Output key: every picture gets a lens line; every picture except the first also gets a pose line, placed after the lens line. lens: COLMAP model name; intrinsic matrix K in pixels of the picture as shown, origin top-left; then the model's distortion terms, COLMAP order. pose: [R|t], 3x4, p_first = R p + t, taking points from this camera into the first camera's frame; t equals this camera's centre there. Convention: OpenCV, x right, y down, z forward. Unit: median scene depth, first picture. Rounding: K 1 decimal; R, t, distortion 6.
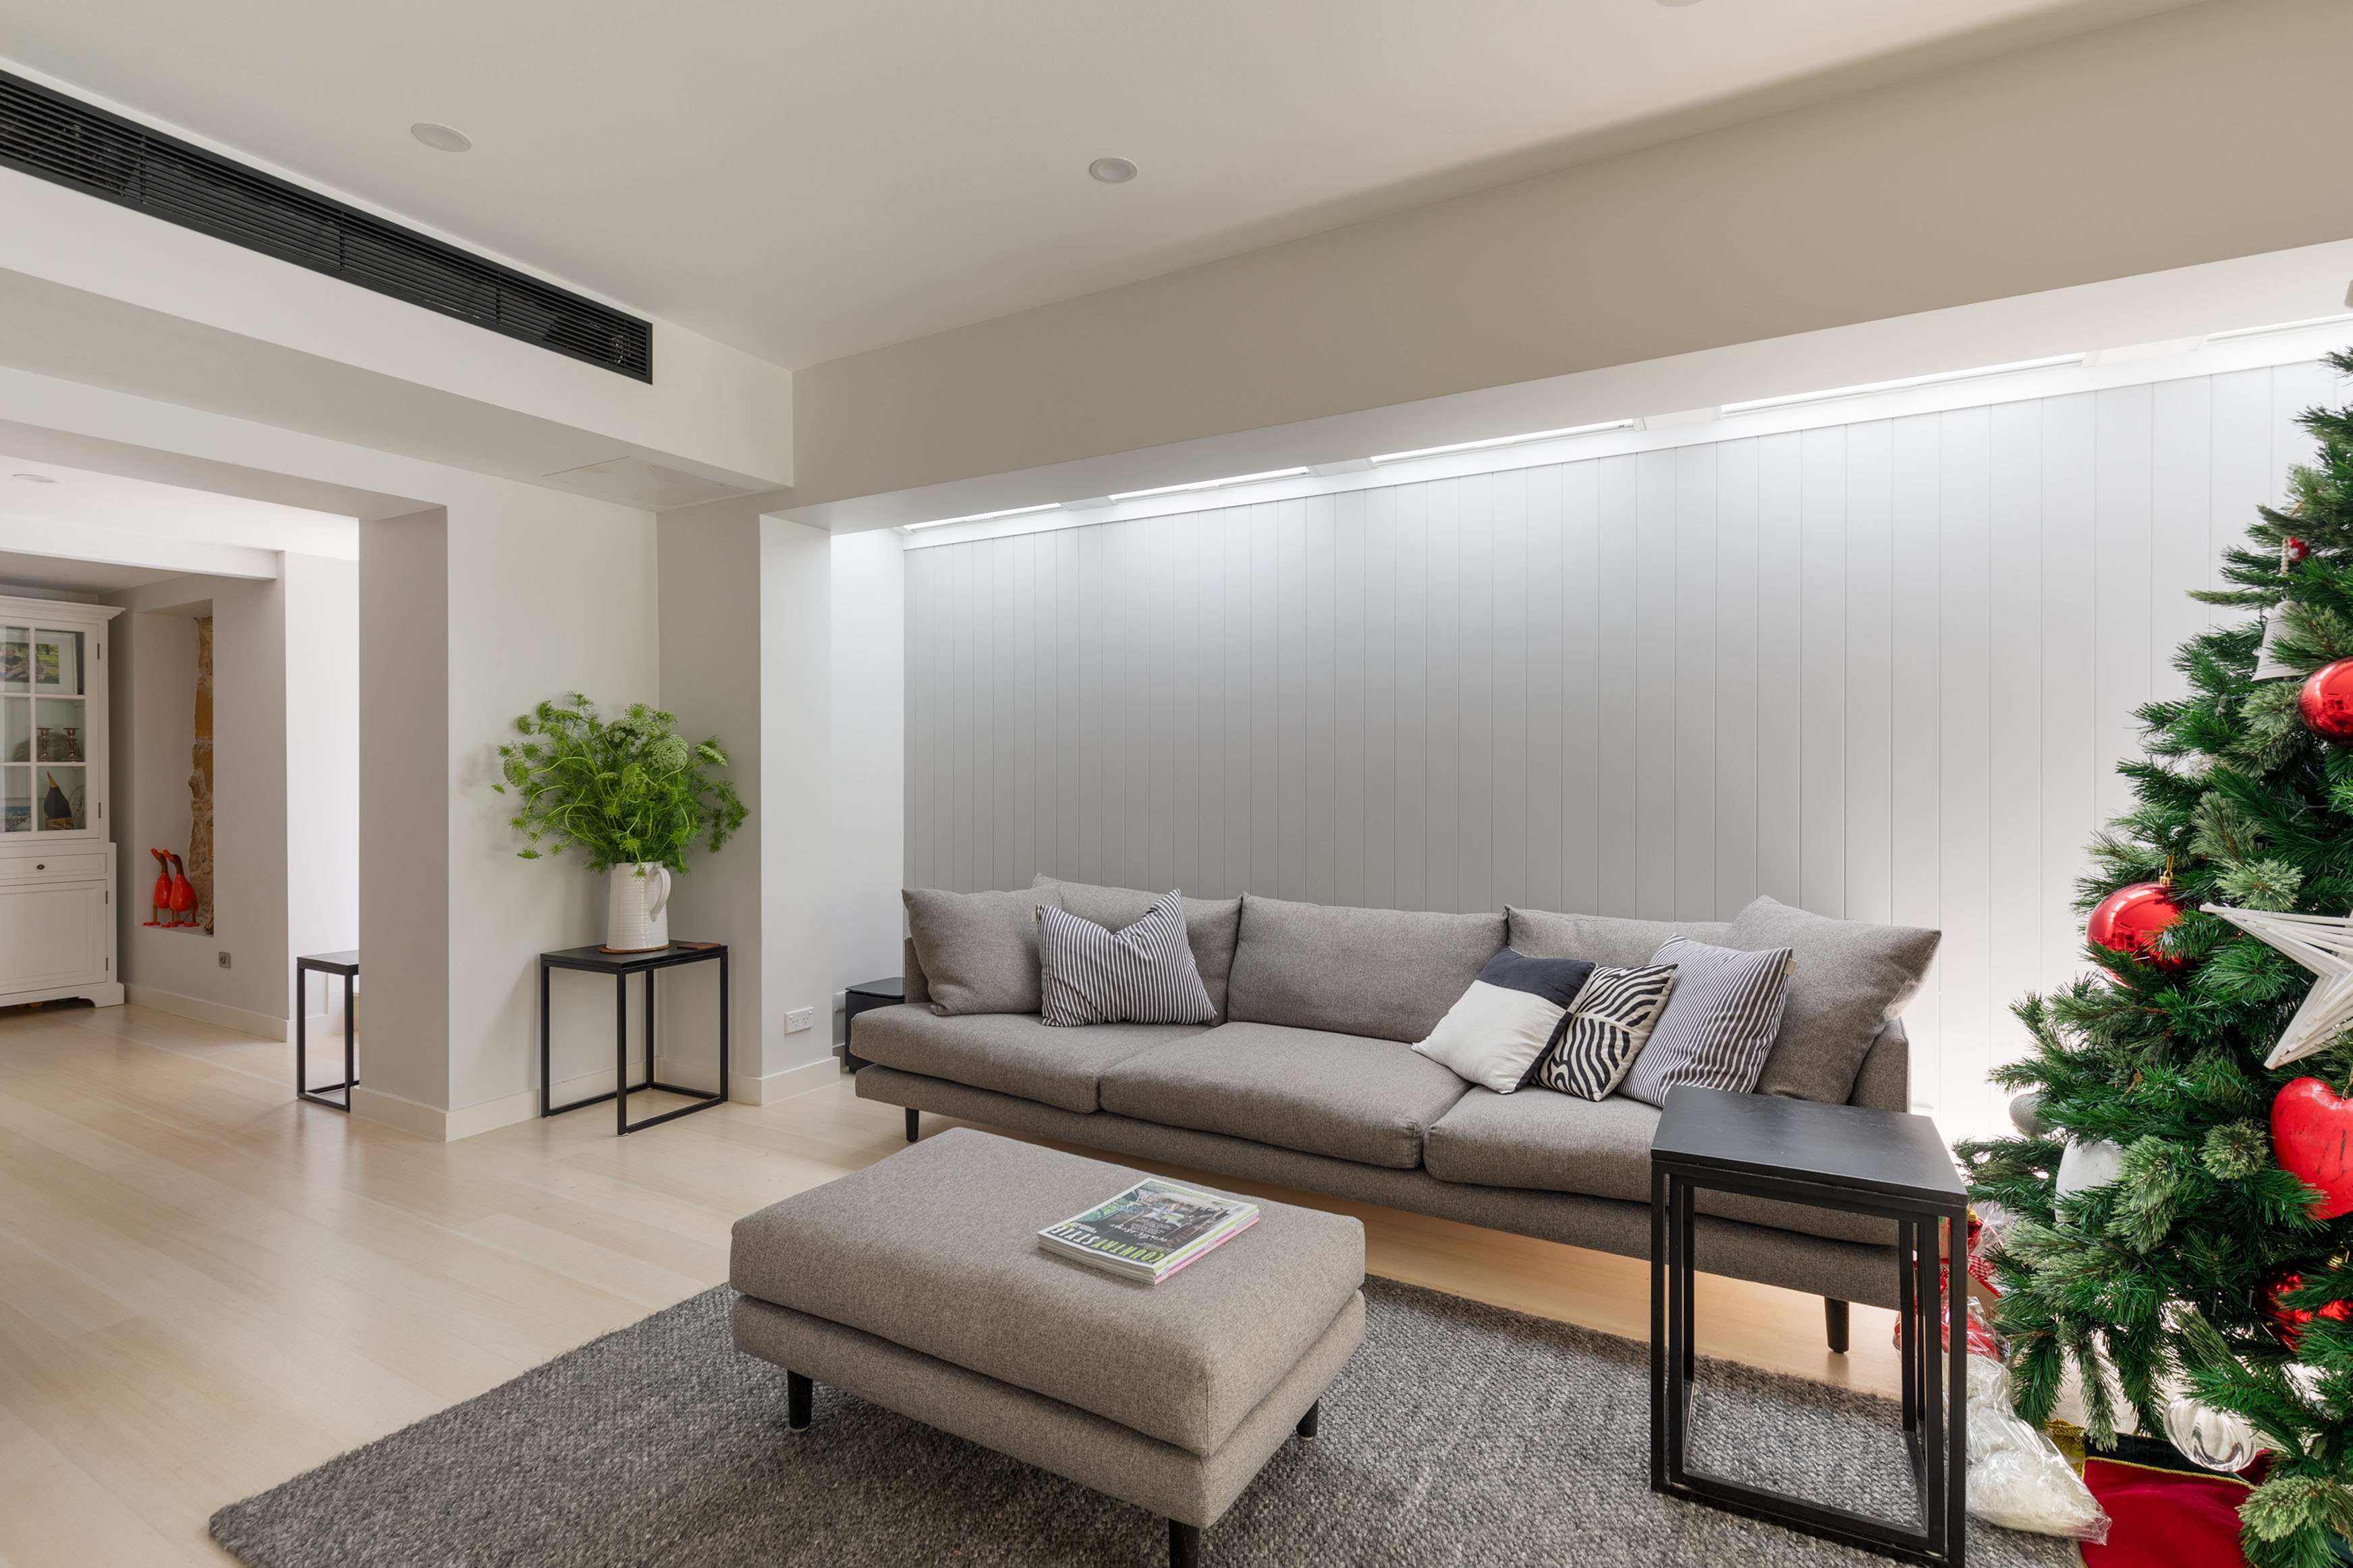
lens RADIAL K [[1083.0, 0, 1175.9], [0, 1083.0, 784.1], [0, 0, 1]] dist [-0.002363, -0.000236]
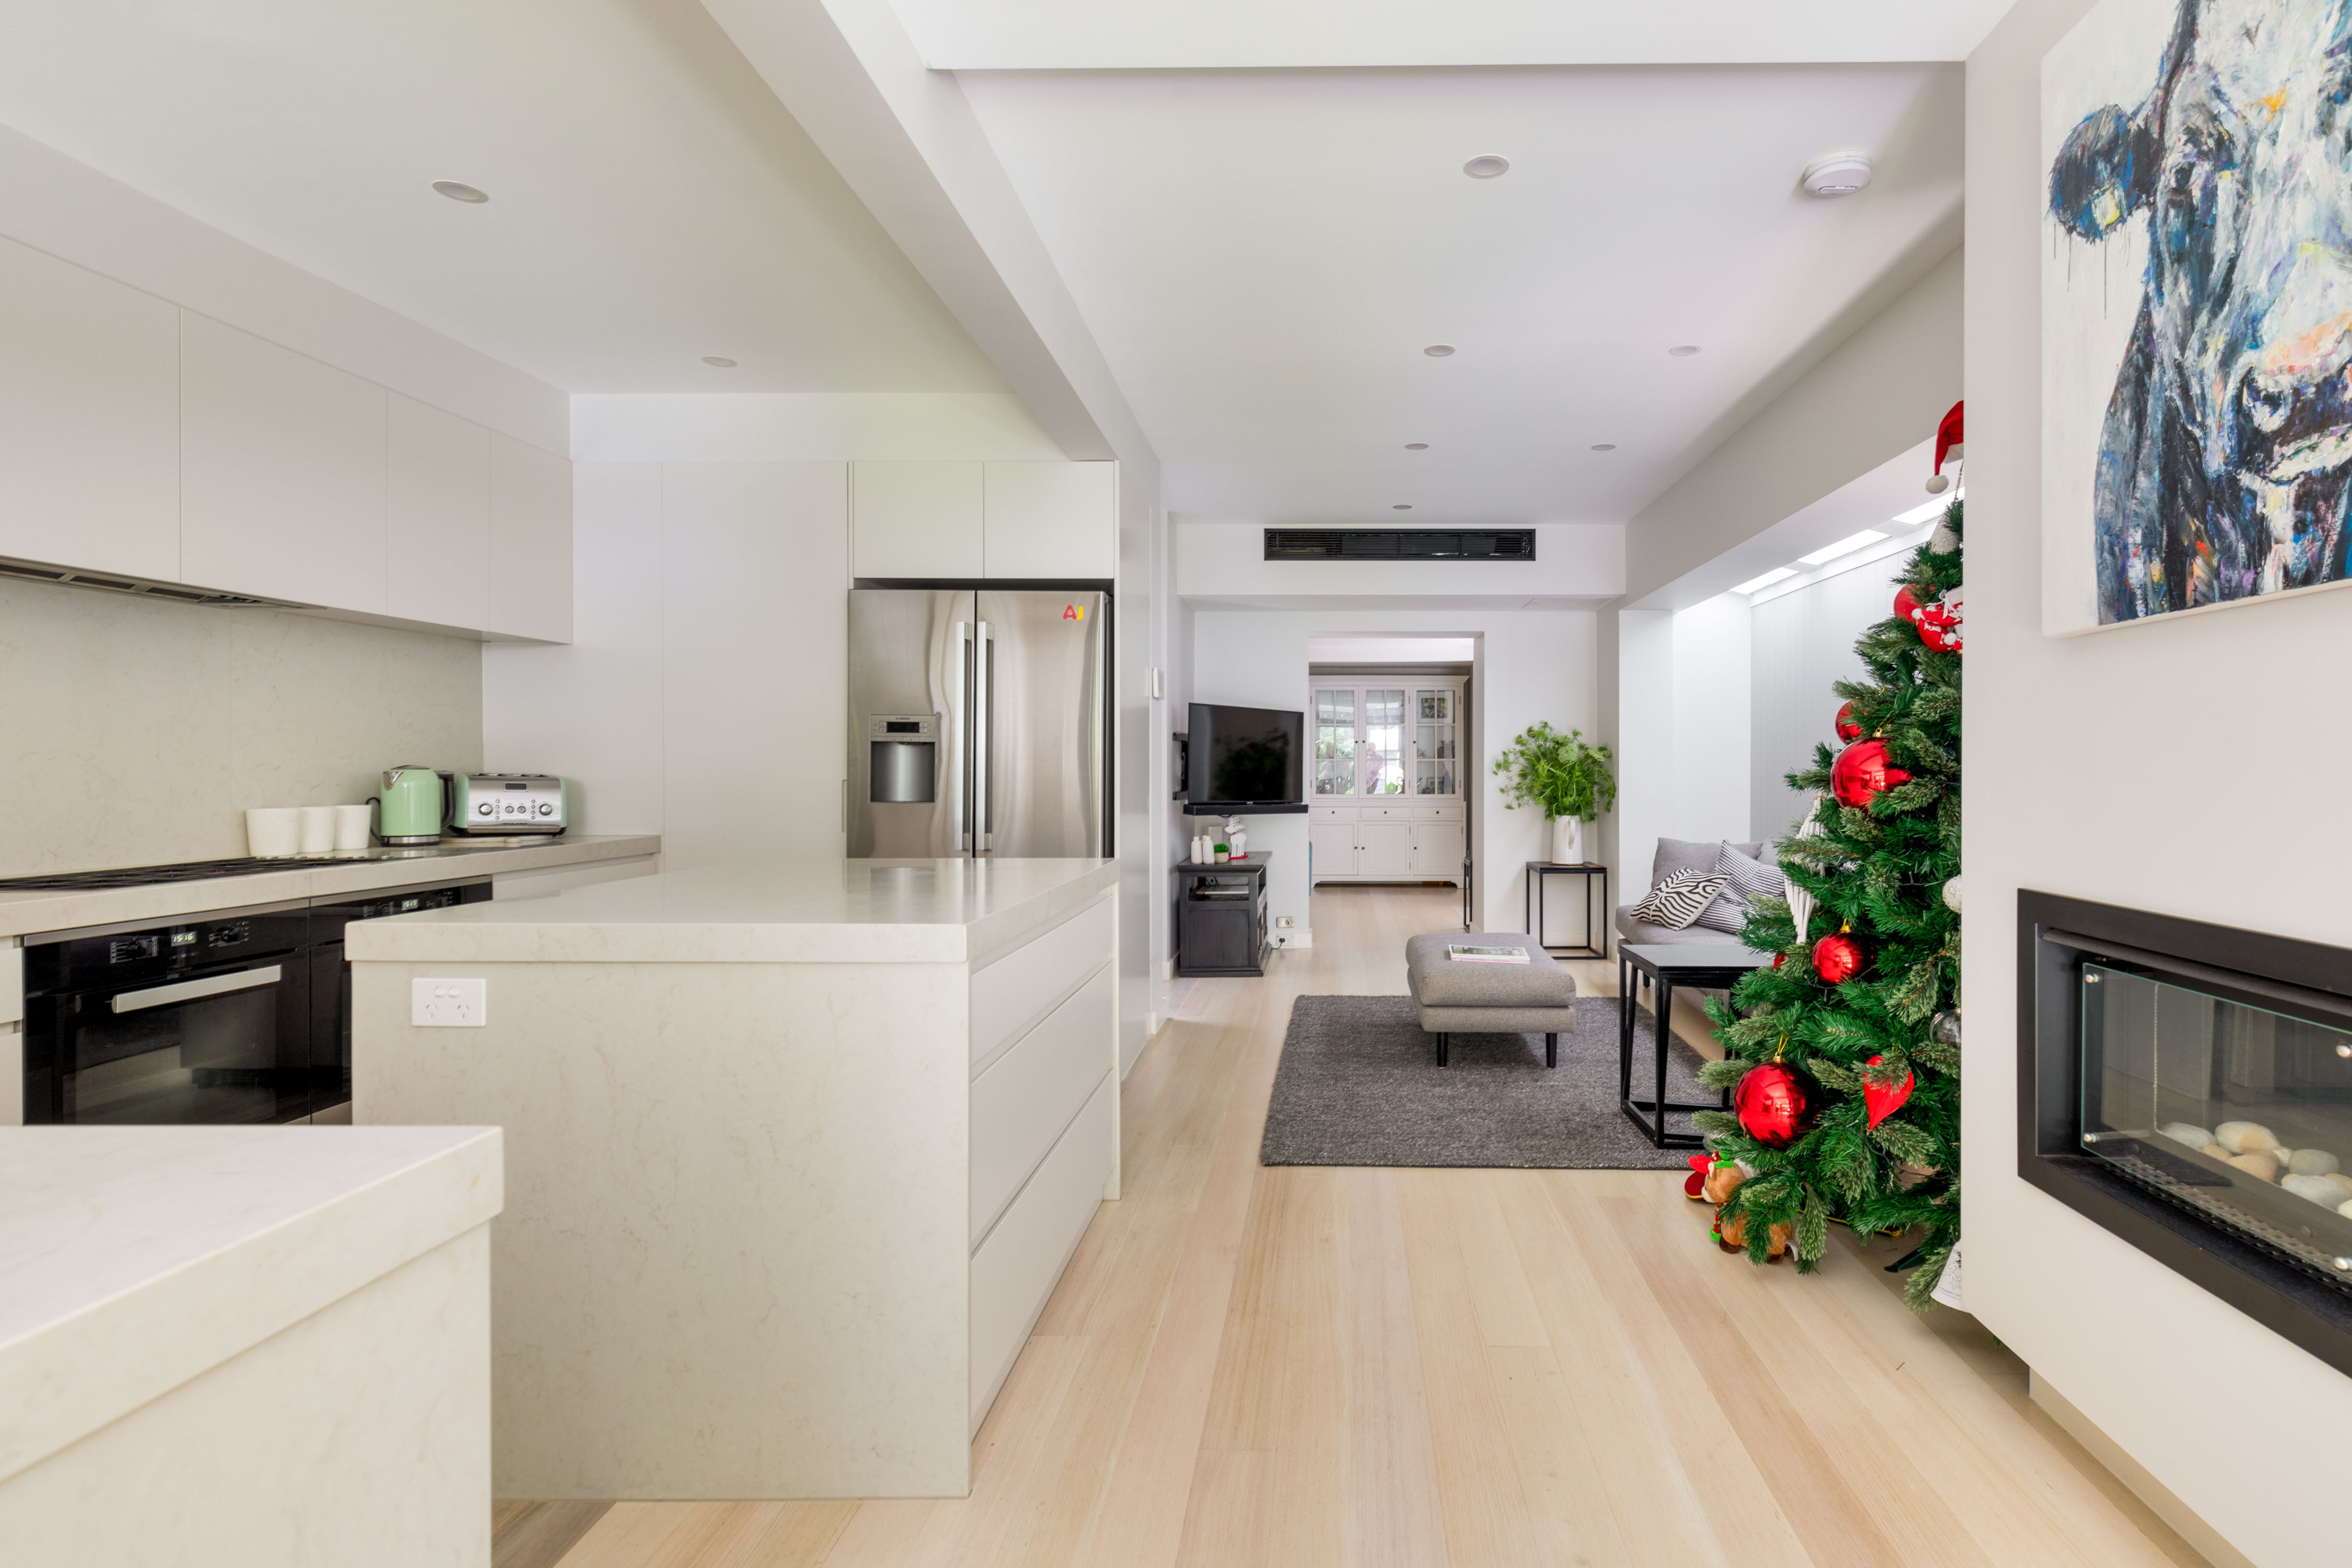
lens RADIAL K [[1082.6, 0, 1176.0], [0, 1082.6, 775.0], [0, 0, 1]] dist [-0.002363, -0.000236]
pose [[0.367663, 0.008983, -0.929916, 0.907163], [-0.005172, 0.999958, 0.007614, -0.005223], [0.929945, 0.002010, 0.367694, -0.244140]]
